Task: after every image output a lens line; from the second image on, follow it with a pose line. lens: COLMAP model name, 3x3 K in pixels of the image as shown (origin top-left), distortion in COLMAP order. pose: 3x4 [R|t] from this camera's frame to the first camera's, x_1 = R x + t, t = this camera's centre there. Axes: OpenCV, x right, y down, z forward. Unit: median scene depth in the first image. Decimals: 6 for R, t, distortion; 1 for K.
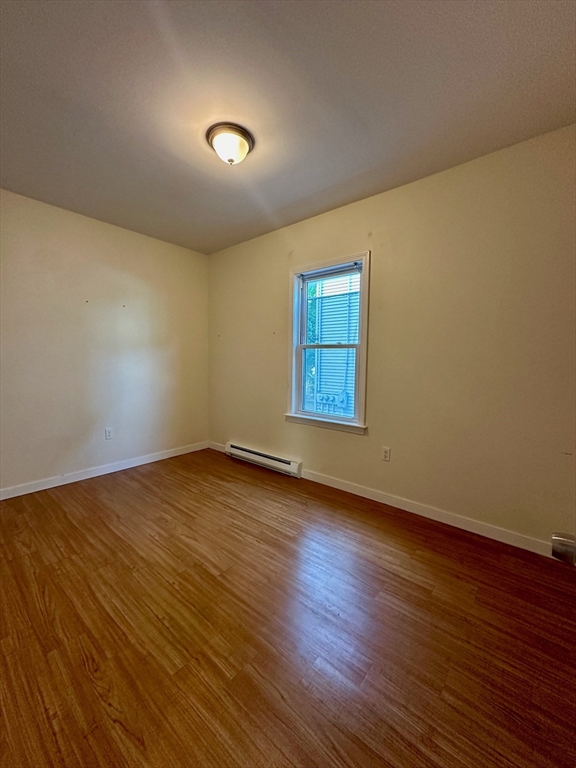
lens RADIAL K [[305.6, 0, 288.7], [0, 305.6, 383.1], [0, 0, 1]] dist [-0.003822, 0.000708]
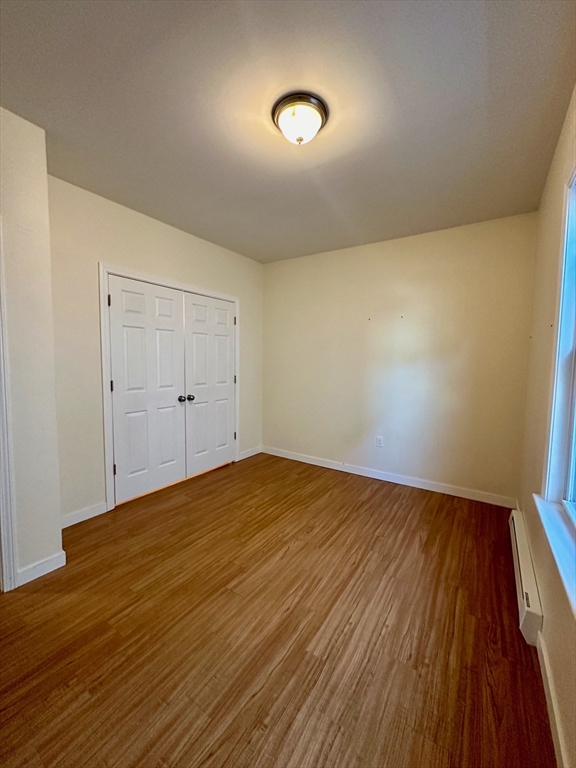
lens RADIAL K [[305.6, 0, 288.7], [0, 305.6, 383.1], [0, 0, 1]] dist [-0.003822, 0.000708]
pose [[0.116677, 0.061863, -0.991241, 0.555623], [-0.085811, 0.994954, 0.051994, -0.085793], [0.989456, 0.078993, 0.121397, 0.754985]]
